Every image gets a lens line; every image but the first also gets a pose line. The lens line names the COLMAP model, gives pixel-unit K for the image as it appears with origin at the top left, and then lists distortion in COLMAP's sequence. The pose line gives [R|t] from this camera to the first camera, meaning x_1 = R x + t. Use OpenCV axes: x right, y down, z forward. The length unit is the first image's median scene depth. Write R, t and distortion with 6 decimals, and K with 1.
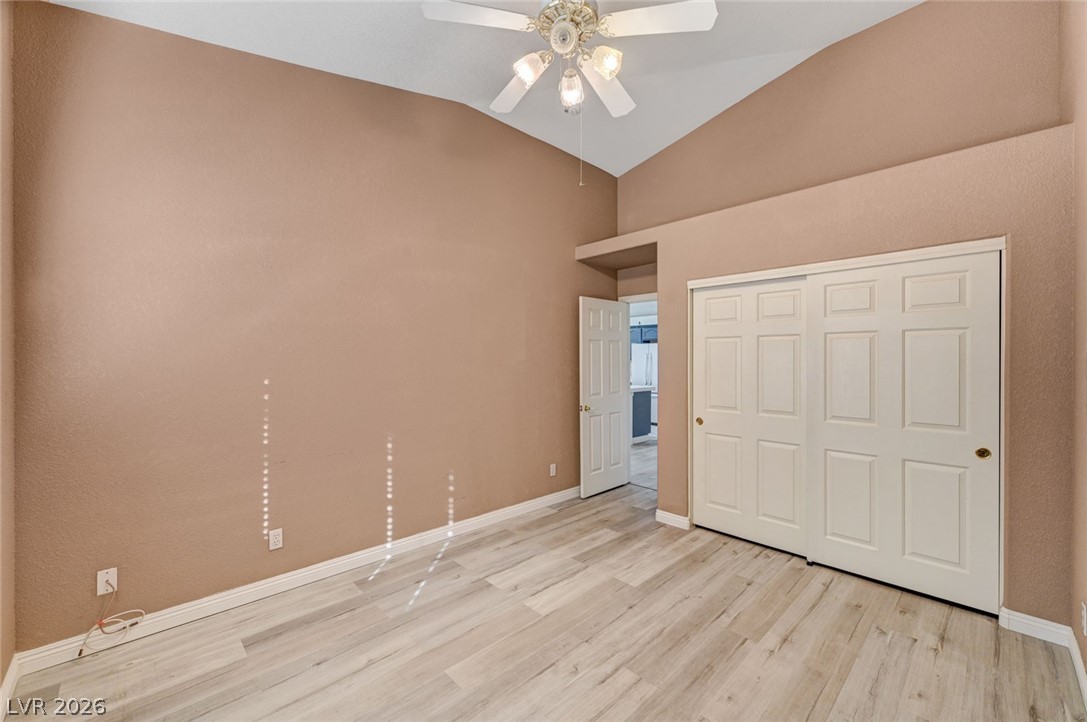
lens RADIAL K [[431.3, 0, 544.7], [0, 431.3, 356.9], [0, 0, 1]] dist [-0.002501, 0.000079]
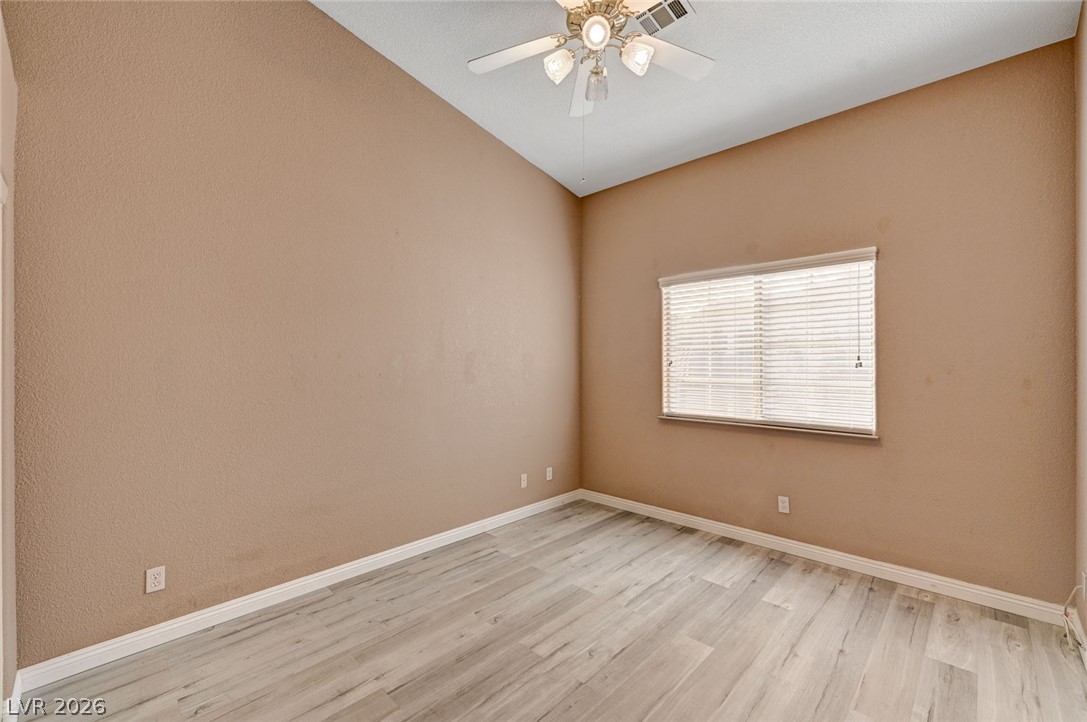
lens RADIAL K [[452.9, 0, 549.0], [0, 452.9, 360.4], [0, 0, 1]] dist [0.000844, -0.000044]
pose [[-0.999017, 0.005477, -0.043986, 0.180885], [0.005585, 0.999982, -0.002346, 0.017428], [0.043972, -0.002589, -0.999029, 1.740359]]
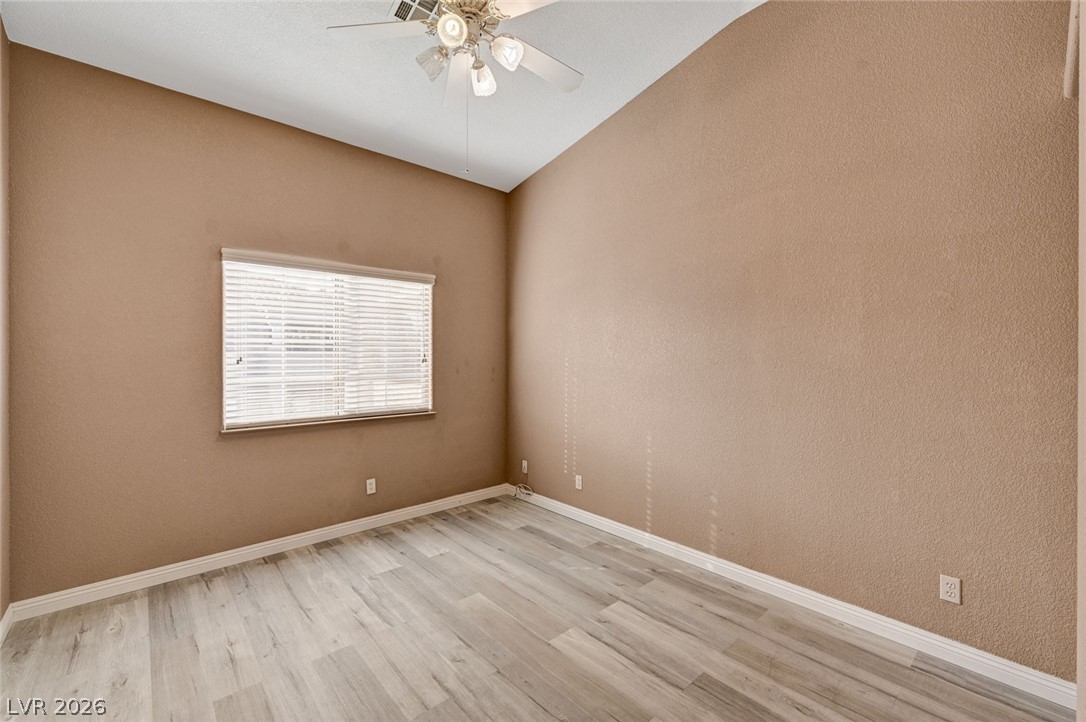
lens RADIAL K [[452.5, 0, 548.5], [0, 452.5, 360.4], [0, 0, 1]] dist [0.000844, -0.000044]
pose [[-0.021291, 0.010620, -0.999717, 0.927769], [0.000652, 0.999944, 0.010608, 0.013268], [0.999773, -0.000426, -0.021297, 1.028464]]
